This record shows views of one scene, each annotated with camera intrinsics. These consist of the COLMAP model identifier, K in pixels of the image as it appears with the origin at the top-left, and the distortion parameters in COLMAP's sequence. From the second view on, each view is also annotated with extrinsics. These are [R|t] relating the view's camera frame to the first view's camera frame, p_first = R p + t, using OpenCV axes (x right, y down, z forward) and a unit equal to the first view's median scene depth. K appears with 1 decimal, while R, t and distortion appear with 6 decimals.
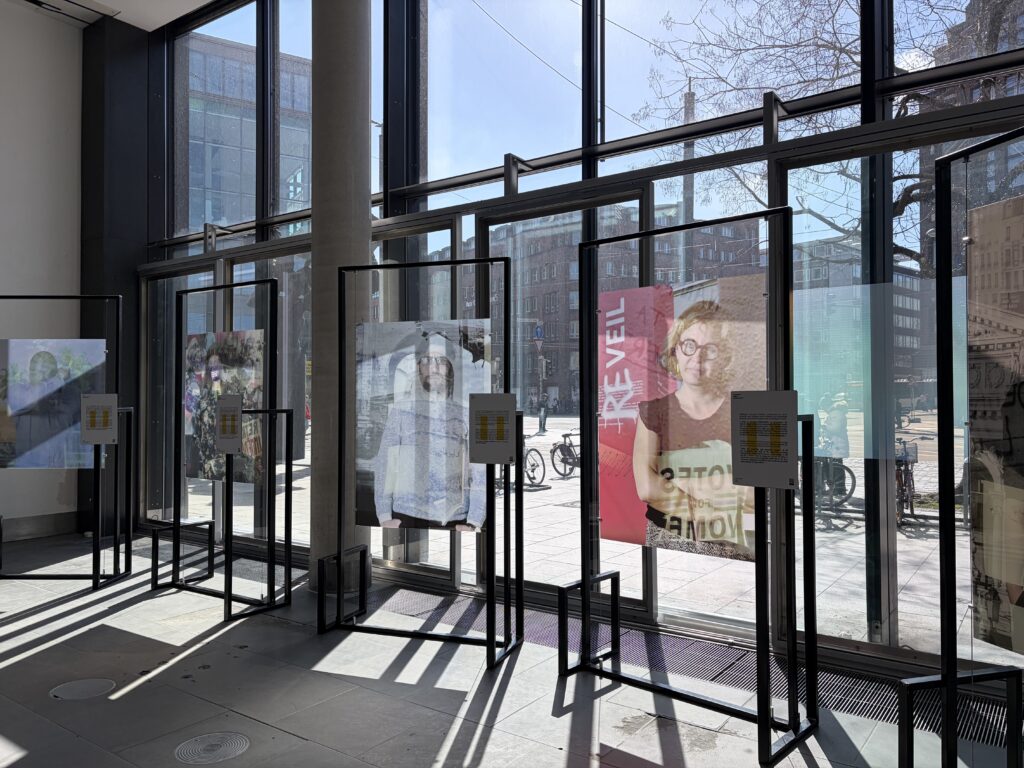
lens RADIAL K [[774.3, 0, 516.3], [0, 774.3, 382.8], [0, 0, 1]] dist [0.026910, 0.003206]
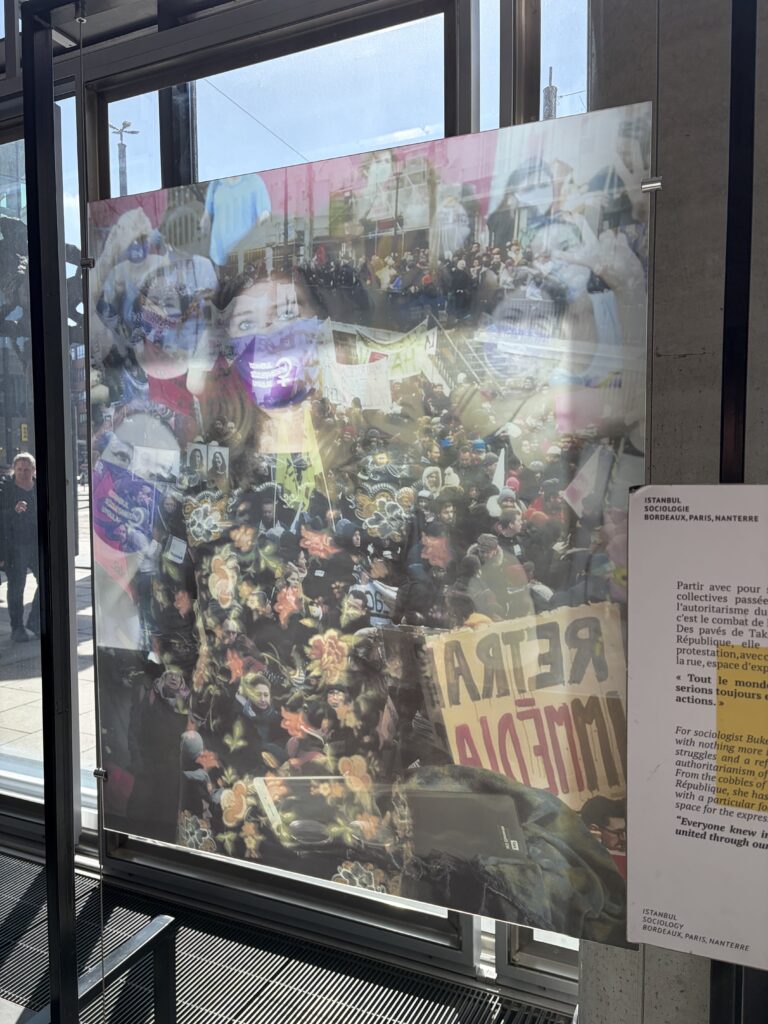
lens RADIAL K [[774.3, 0, 386.3], [0, 774.3, 513.8], [0, 0, 1]] dist [0.026910, 0.003206]
pose [[0.980698, -0.013978, 0.195030, -0.398542], [-0.001705, 0.996792, 0.080015, 0.009526], [-0.195523, -0.078803, 0.977528, 0.787724]]
